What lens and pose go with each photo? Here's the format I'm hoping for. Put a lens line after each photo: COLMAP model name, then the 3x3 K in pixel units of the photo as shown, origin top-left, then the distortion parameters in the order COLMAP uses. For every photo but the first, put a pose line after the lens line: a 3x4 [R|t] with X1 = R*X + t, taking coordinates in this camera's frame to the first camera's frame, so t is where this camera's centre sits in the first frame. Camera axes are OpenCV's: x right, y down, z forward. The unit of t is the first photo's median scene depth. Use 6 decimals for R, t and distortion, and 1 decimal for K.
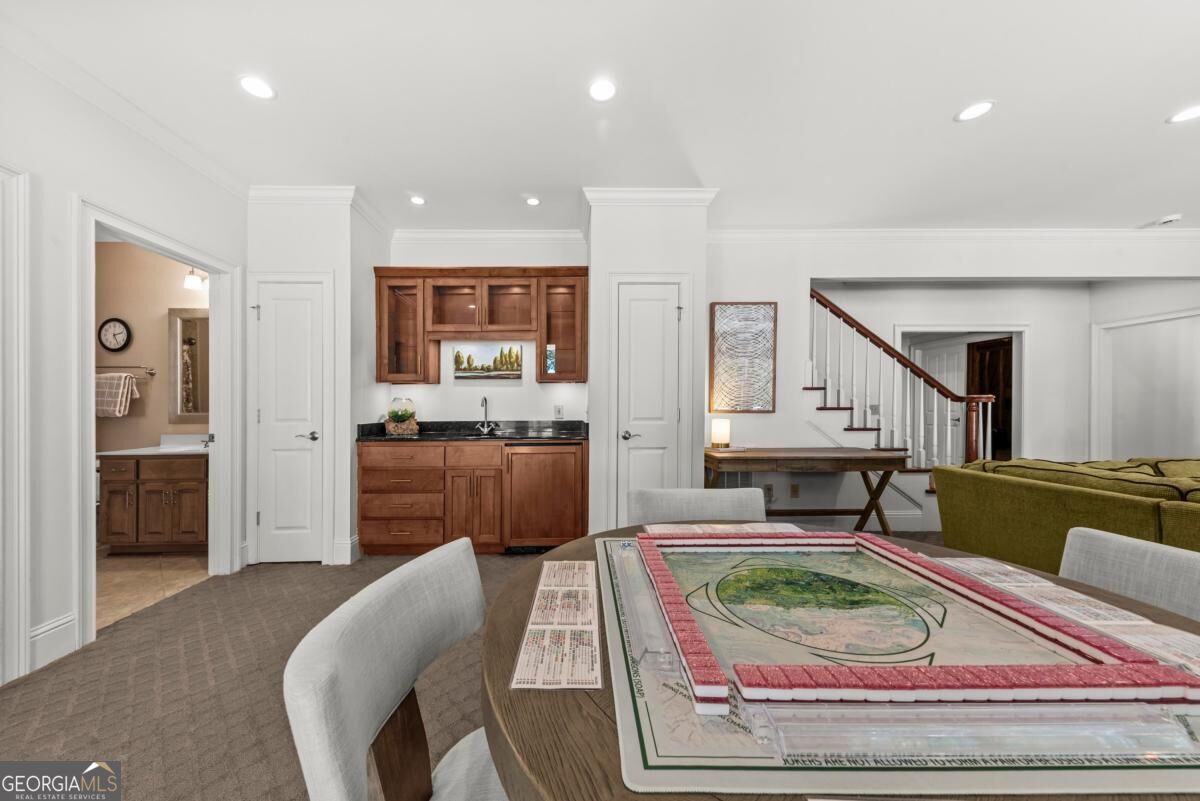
lens RADIAL K [[432.0, 0, 596.1], [0, 432.0, 409.4], [0, 0, 1]] dist [0.001938, 0.000509]
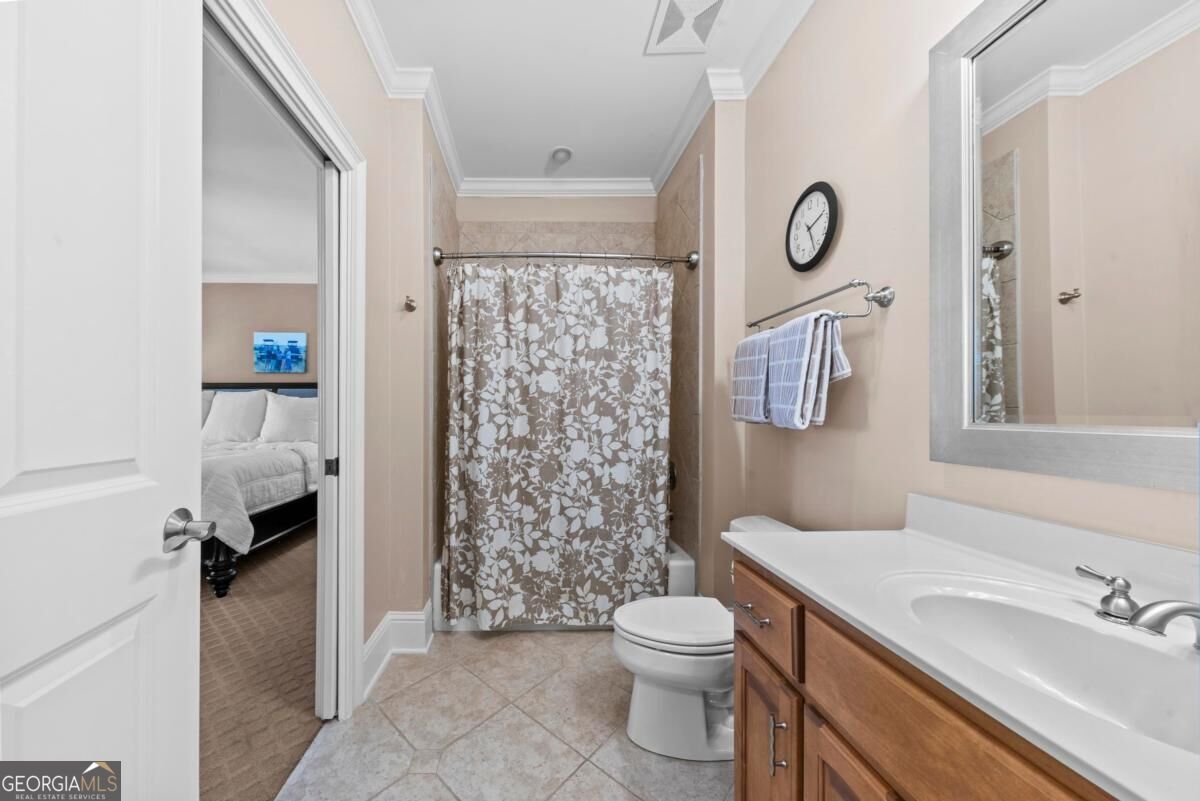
lens RADIAL K [[432.0, 0, 540.9], [0, 432.0, 415.4], [0, 0, 1]] dist [0.001938, 0.000509]
pose [[0.019326, 0.004279, -0.999804, -0.721708], [0.002037, 0.999989, 0.004319, 0.002629], [0.999811, -0.002120, 0.019317, 0.754029]]
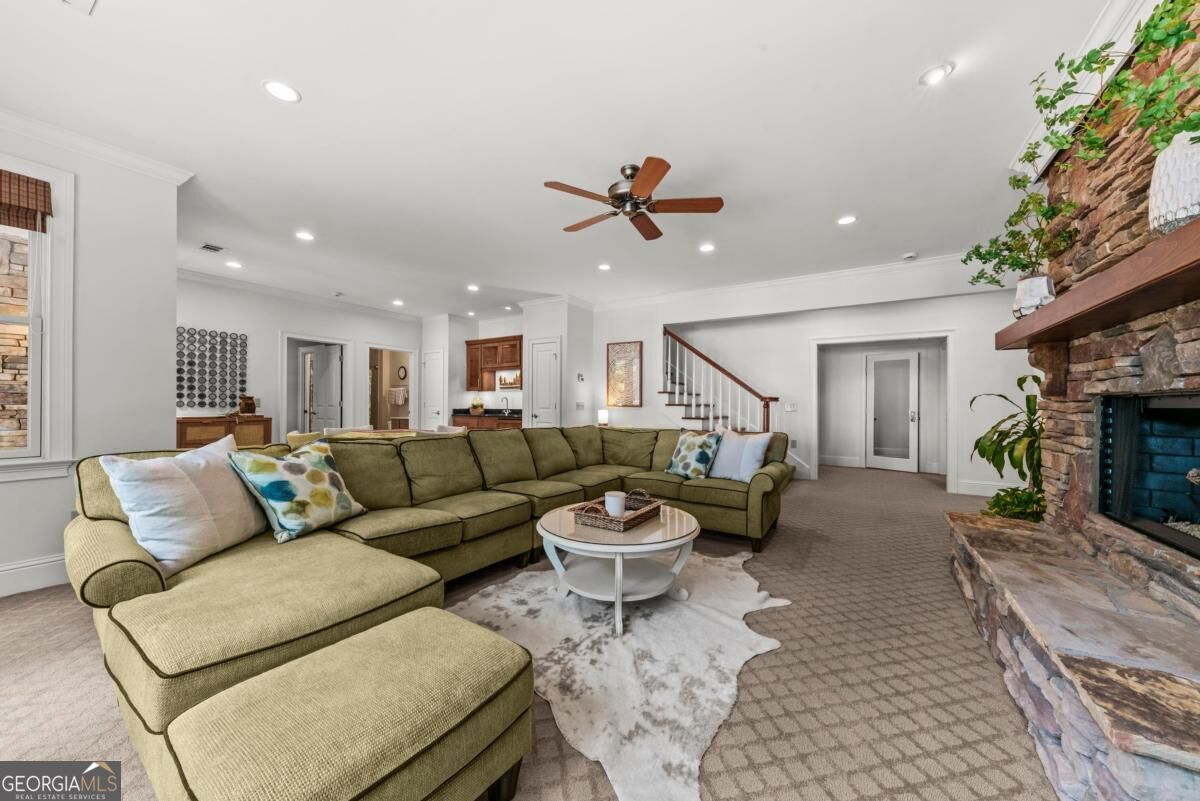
lens RADIAL K [[432.0, 0, 603.1], [0, 432.0, 407.0], [0, 0, 1]] dist [0.001938, 0.000509]
pose [[0.849484, 0.012491, -0.527466, 1.222220], [-0.016545, 0.999859, -0.002969, 0.015663], [0.527354, 0.011249, 0.849571, -0.519358]]
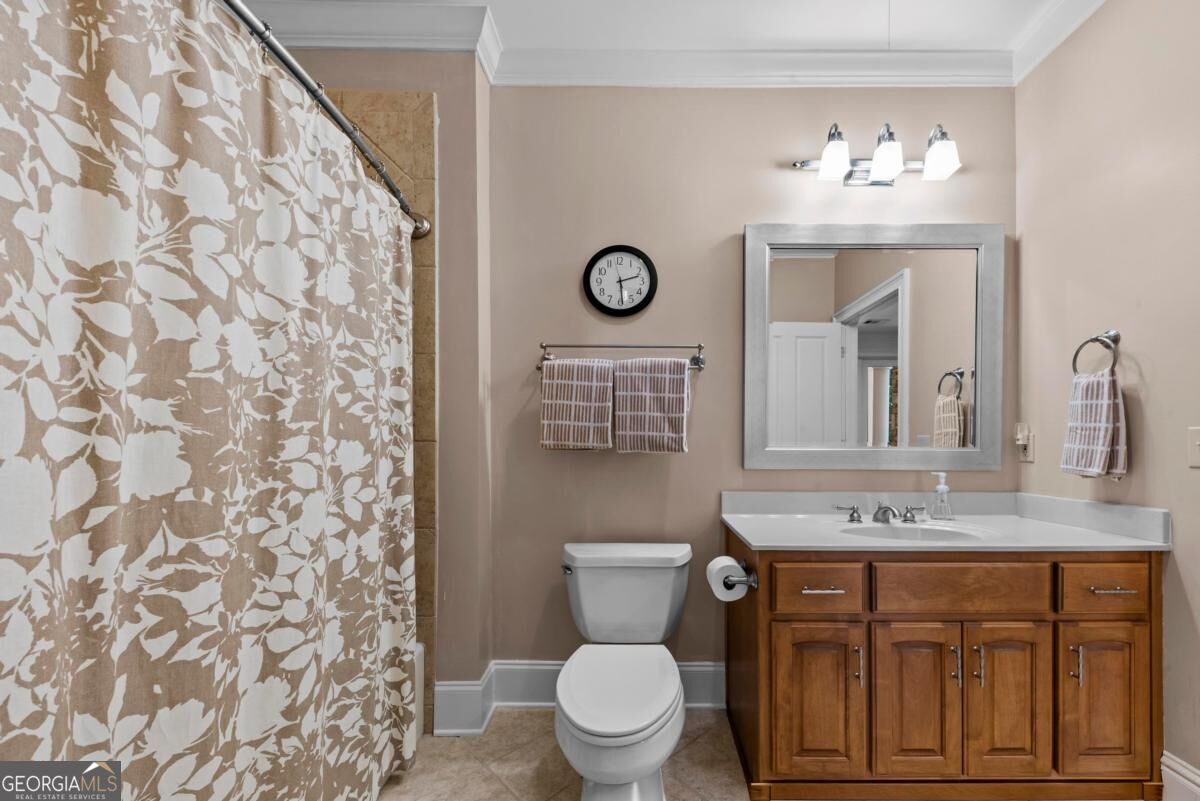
lens RADIAL K [[442.5, 0, 572.6], [0, 442.5, 450.1], [0, 0, 1]] dist [-0.000109, -0.000345]
pose [[0.999744, 0.004205, -0.022251, -1.175091], [-0.004219, 0.999991, -0.000569, 0.013607], [0.022249, 0.000663, 0.999752, 0.528250]]
